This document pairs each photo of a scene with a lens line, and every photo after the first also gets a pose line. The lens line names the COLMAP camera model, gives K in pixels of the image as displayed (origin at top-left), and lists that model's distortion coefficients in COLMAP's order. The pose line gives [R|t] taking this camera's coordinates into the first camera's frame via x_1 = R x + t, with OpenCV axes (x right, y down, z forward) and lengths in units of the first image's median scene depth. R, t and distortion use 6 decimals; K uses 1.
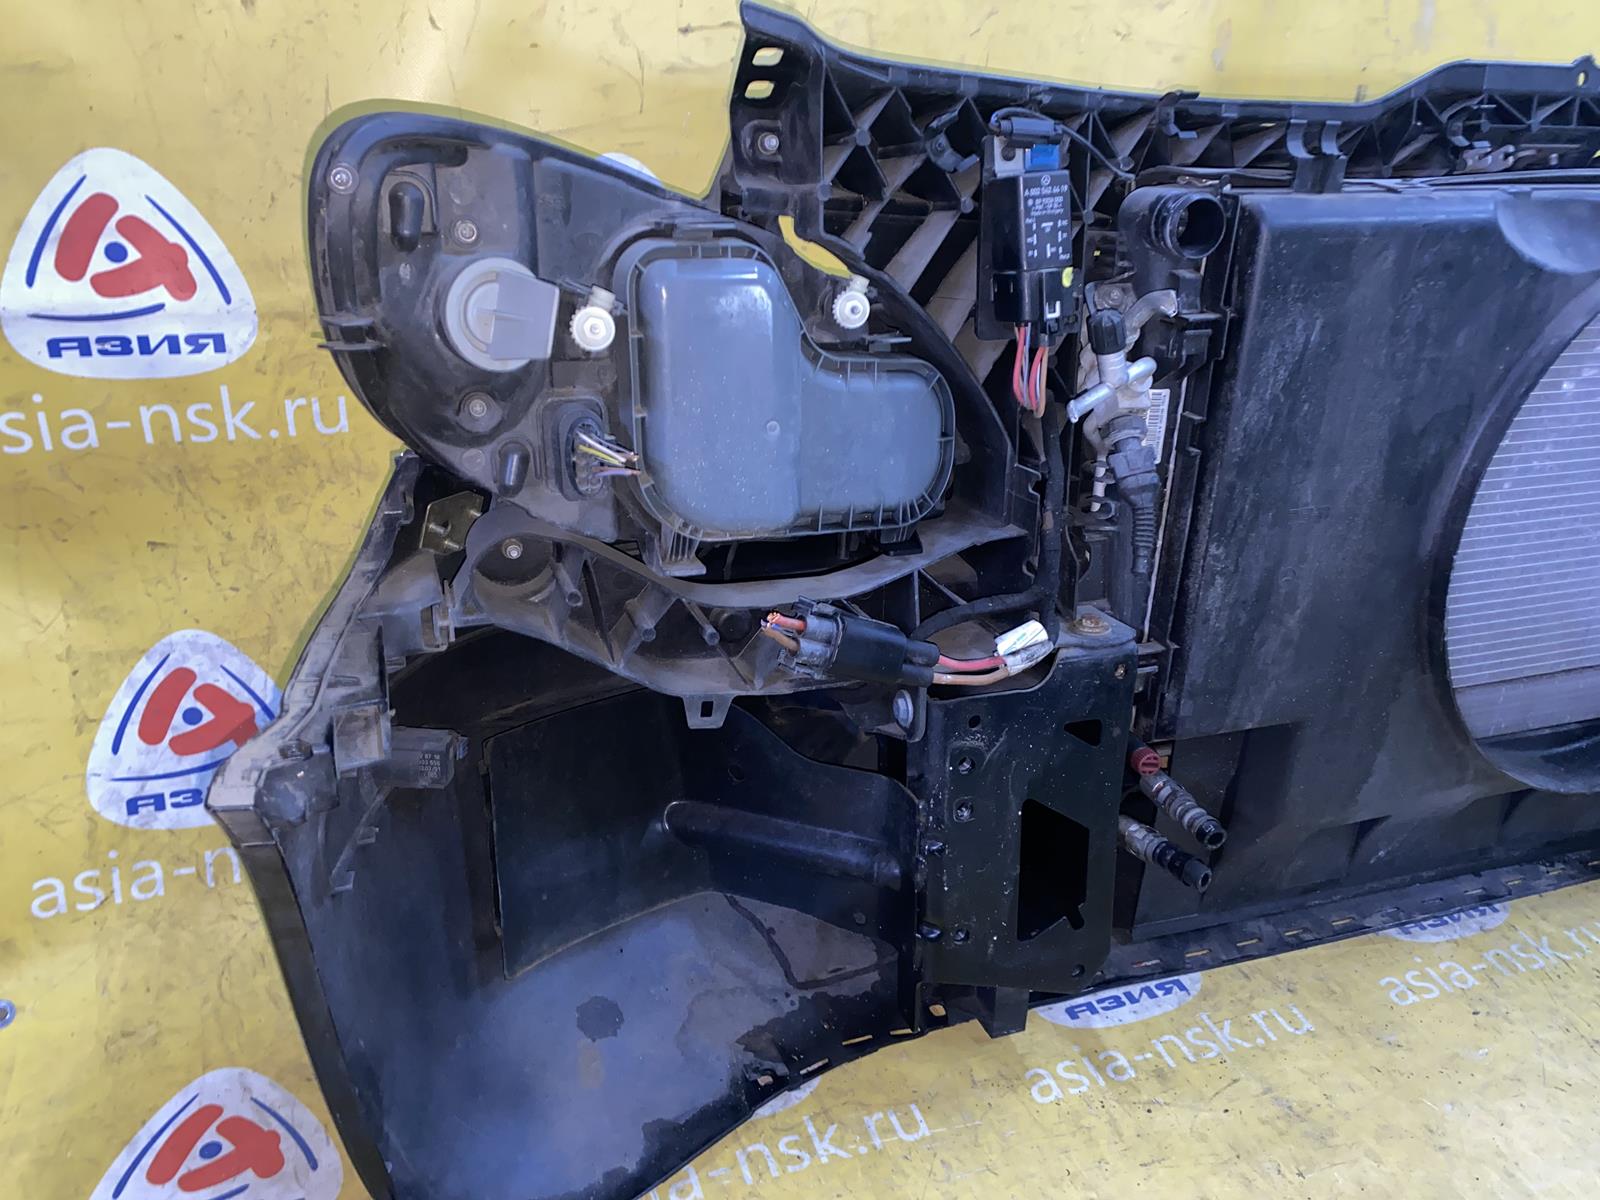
lens RADIAL K [[1213.7, 0, 790.5], [0, 1213.7, 598.1], [0, 0, 1]] dist [0.009947, -0.007086]
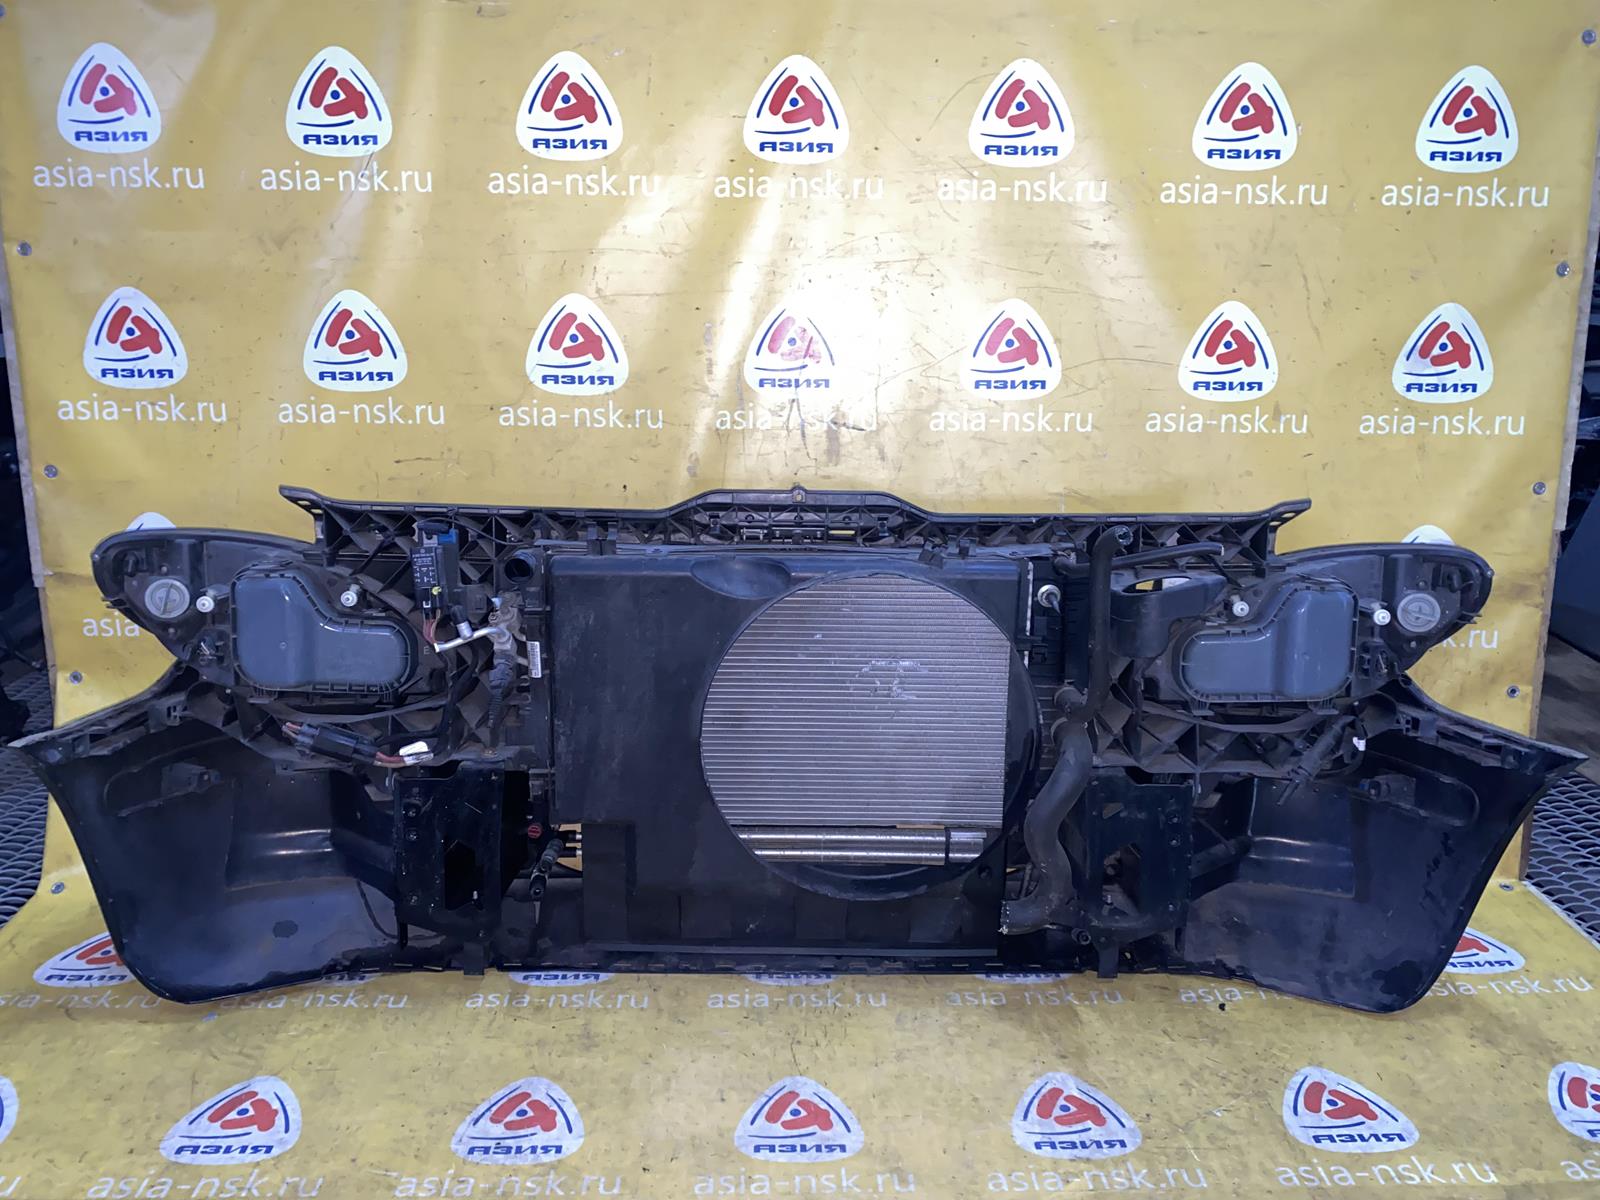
lens RADIAL K [[1213.7, 0, 790.5], [0, 1213.7, 598.1], [0, 0, 1]] dist [0.009947, -0.007086]
pose [[0.951694, 0.059644, -0.301199, 1.251110], [-0.110912, 0.981496, -0.156090, 0.028105], [0.286316, 0.181956, 0.940699, -0.778523]]
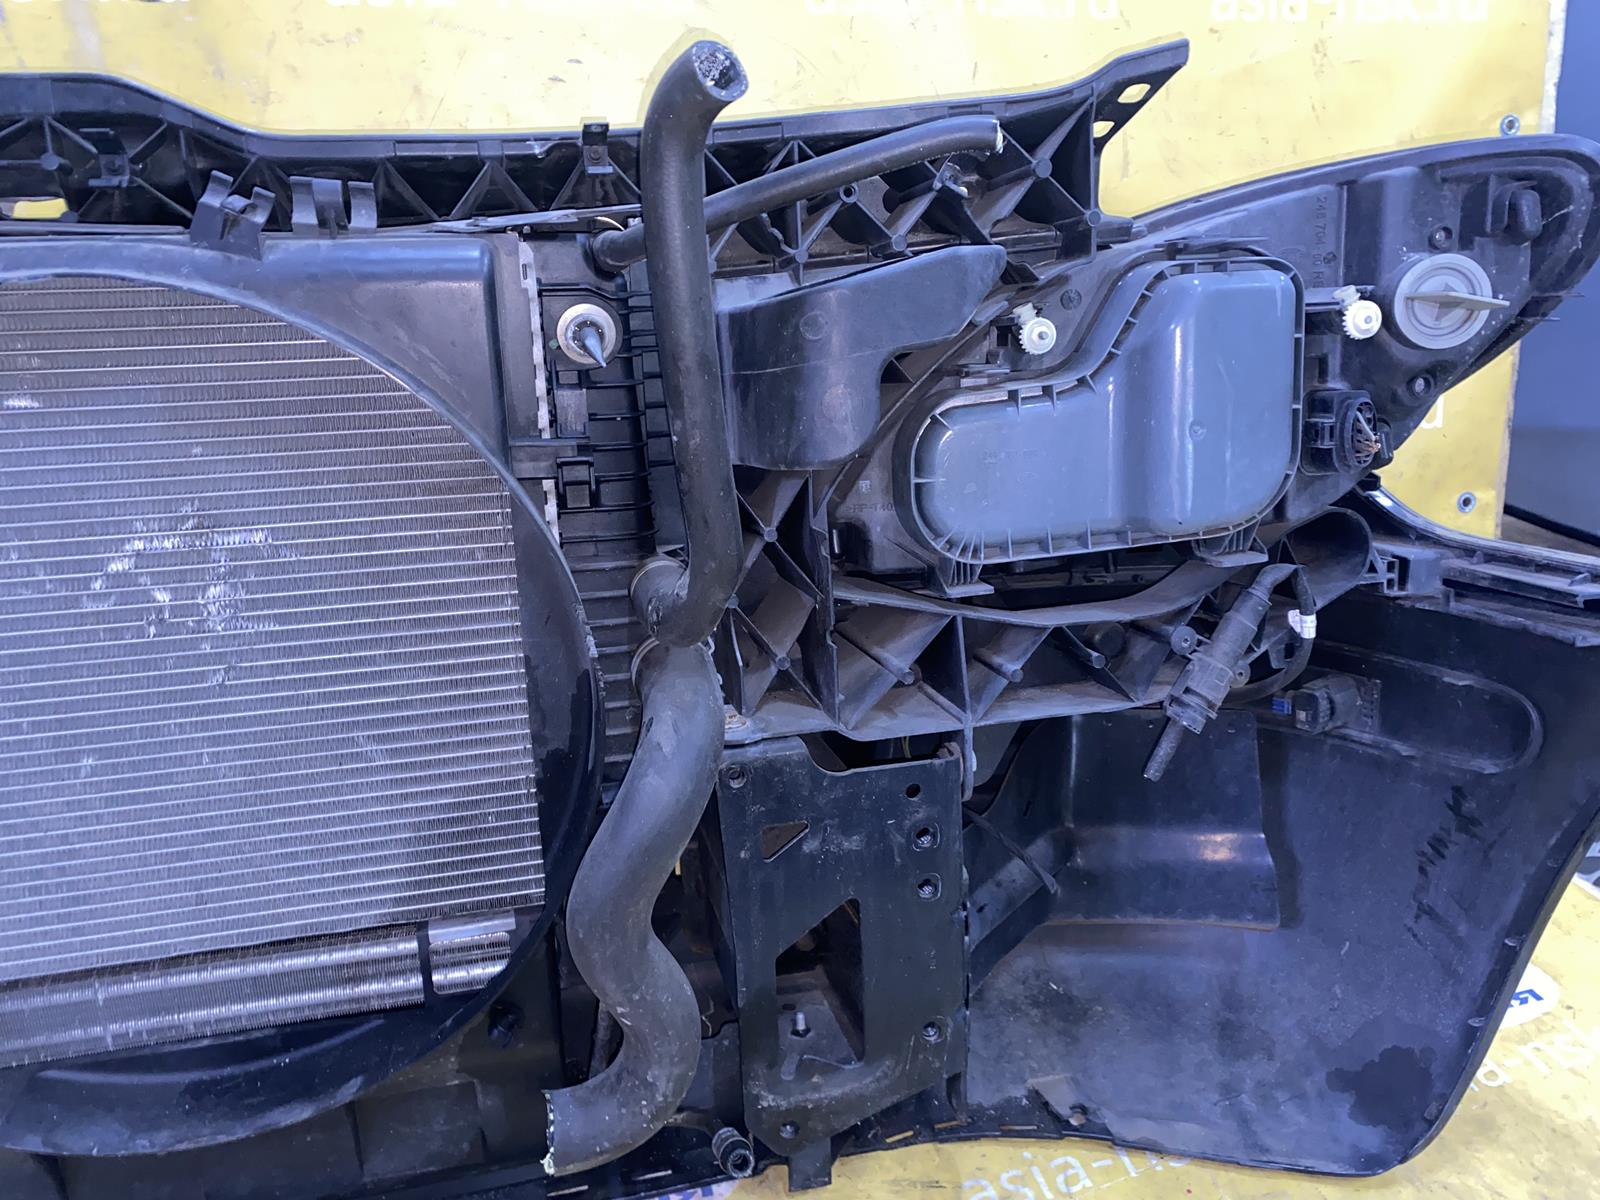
lens RADIAL K [[1199.6, 0, 809.5], [0, 1199.6, 593.6], [0, 0, 1]] dist [0.009972, -0.008131]
pose [[0.996397, -0.016203, -0.083255, 1.262801], [0.008063, 0.995232, -0.097198, -0.086017], [0.084433, 0.096176, 0.991777, 0.437189]]
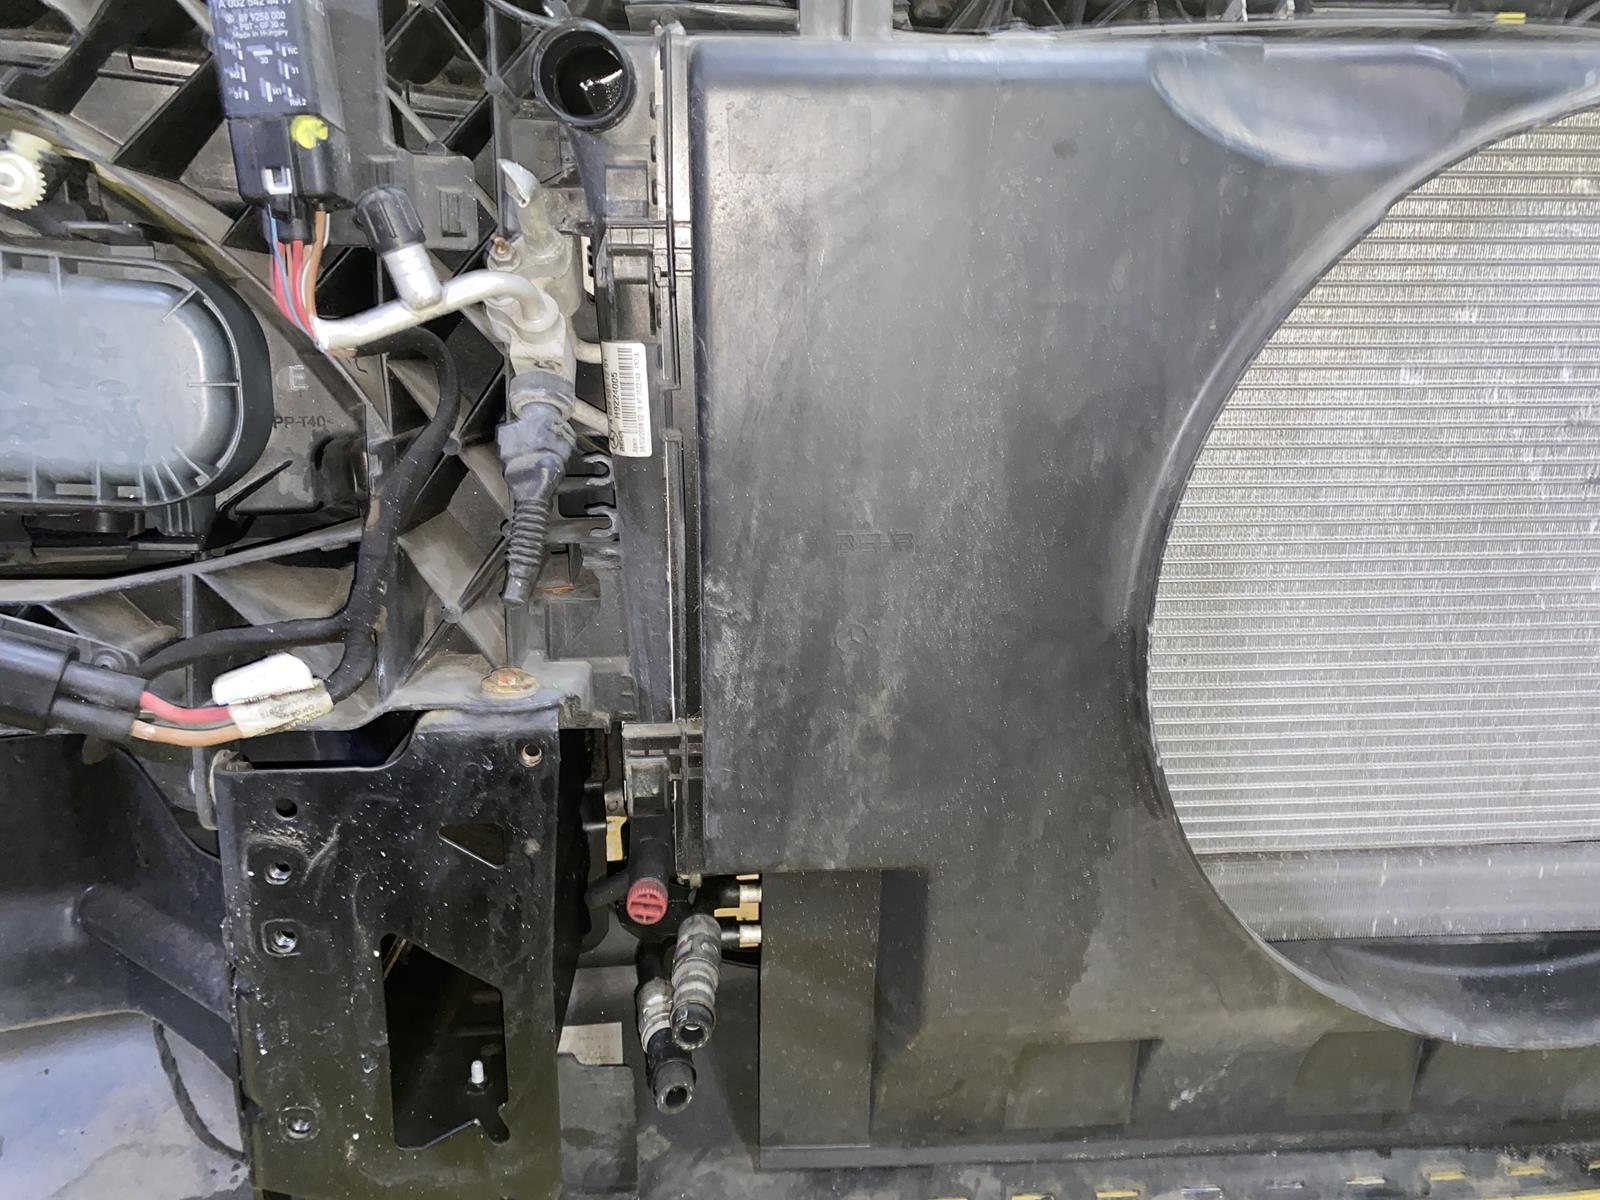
lens RADIAL K [[1205.5, 0, 803.1], [0, 1205.5, 593.4], [0, 0, 1]] dist [0.050887, -0.050561]
pose [[0.967842, 0.056751, -0.245073, 0.534679], [-0.079452, 0.993314, -0.083751, 0.015249], [0.238682, 0.100529, 0.965880, 0.358966]]
